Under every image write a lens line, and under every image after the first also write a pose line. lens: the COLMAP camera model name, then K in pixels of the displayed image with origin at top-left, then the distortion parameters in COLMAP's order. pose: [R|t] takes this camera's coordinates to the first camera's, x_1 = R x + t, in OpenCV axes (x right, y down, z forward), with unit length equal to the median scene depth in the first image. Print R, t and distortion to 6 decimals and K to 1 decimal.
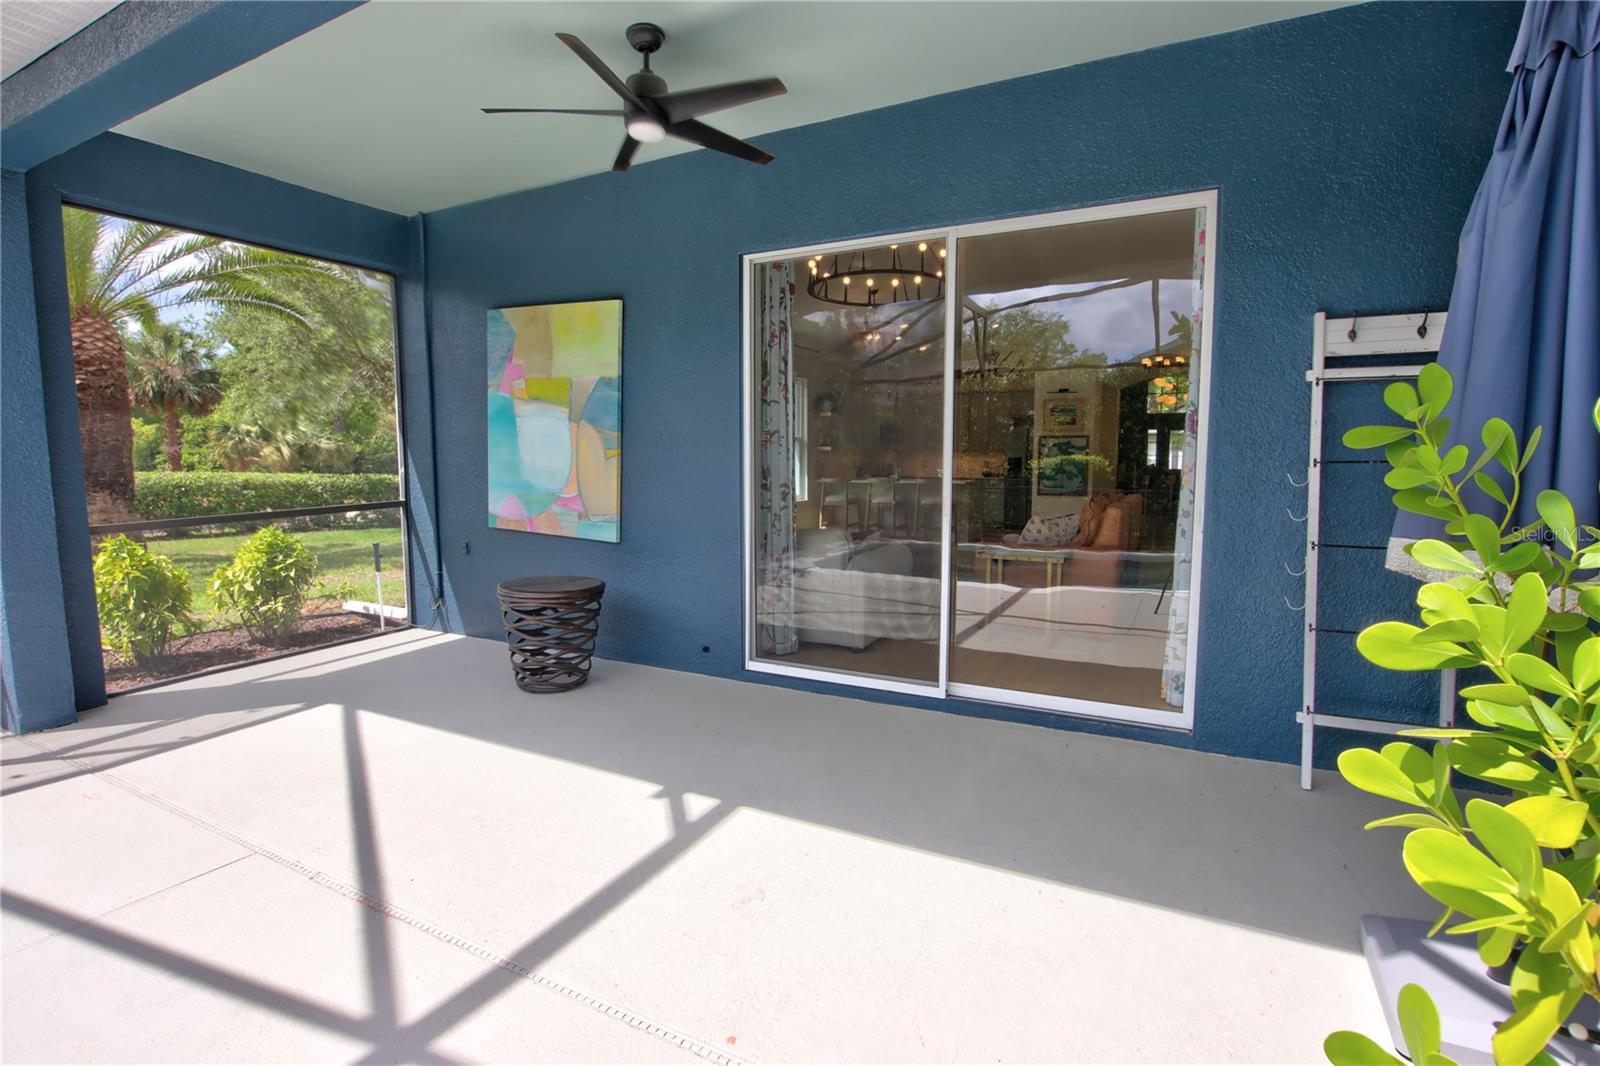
lens RADIAL K [[754.7, 0, 803.0], [0, 754.7, 527.1], [0, 0, 1]] dist [-0.020744, 0.000370]
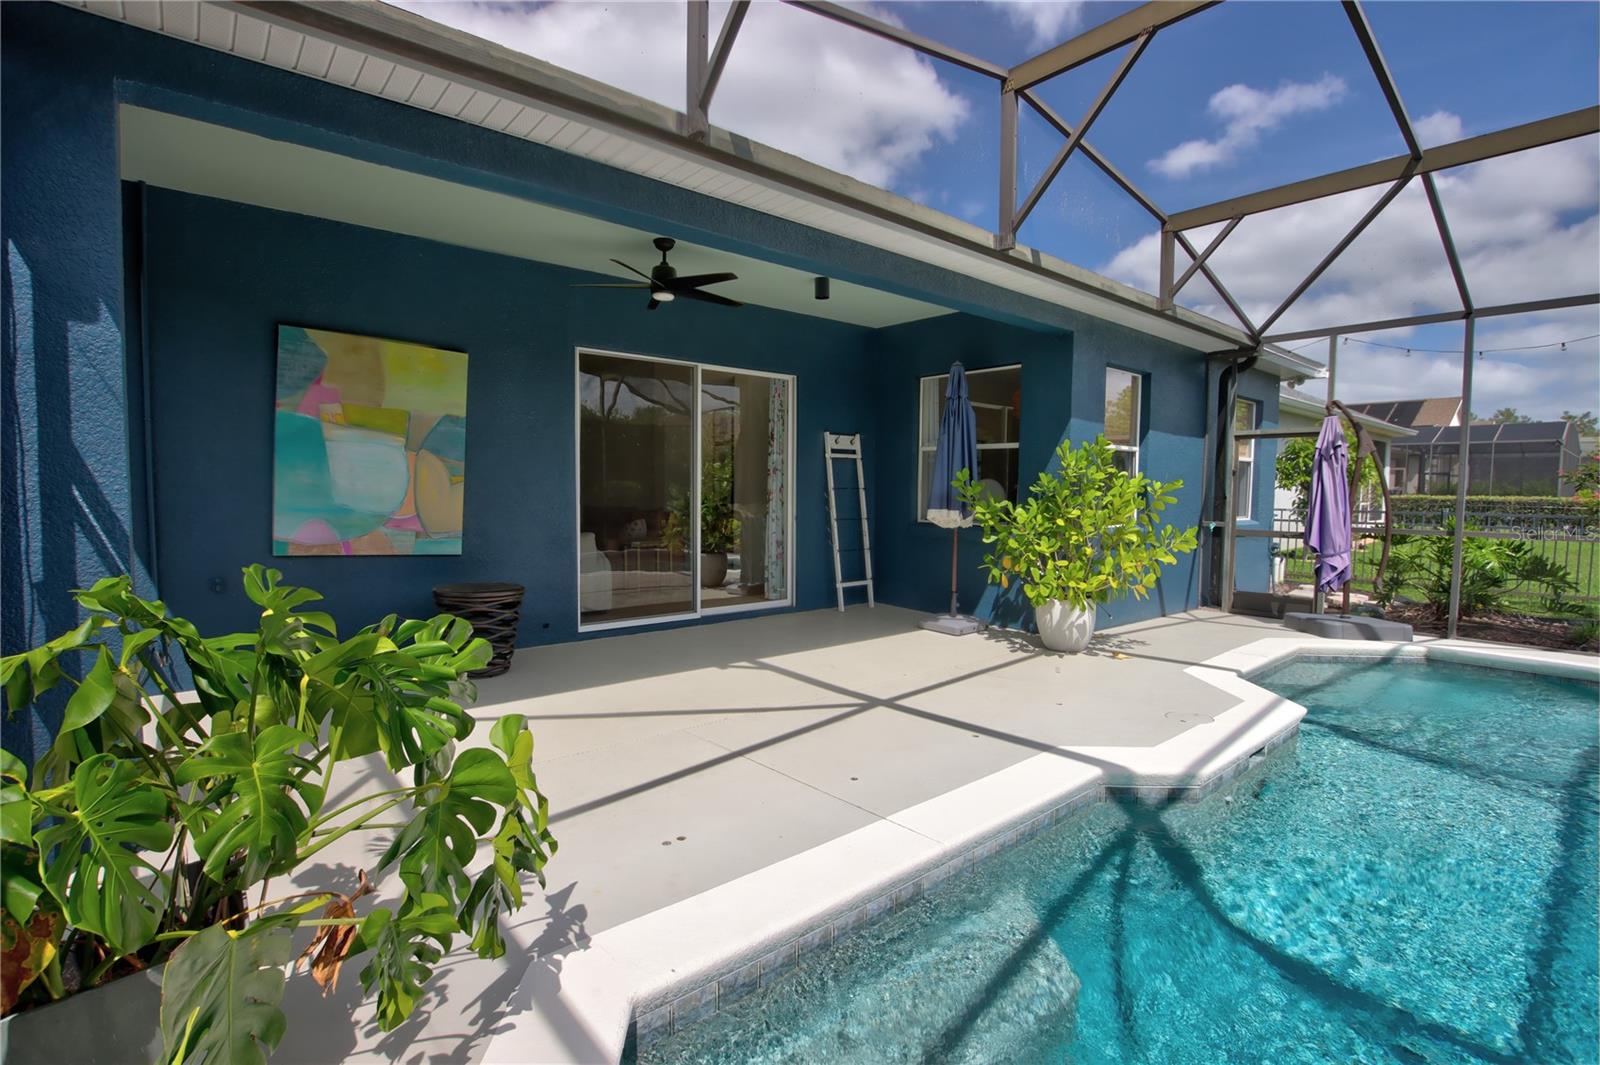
lens RADIAL K [[737.5, 0, 788.6], [0, 737.5, 526.6], [0, 0, 1]] dist [-0.011207, 0.000227]
pose [[0.400342, -0.045538, 0.915233, -1.098495], [0.072476, 0.997209, 0.017914, -0.006624], [-0.913495, 0.059161, 0.402526, 0.062379]]
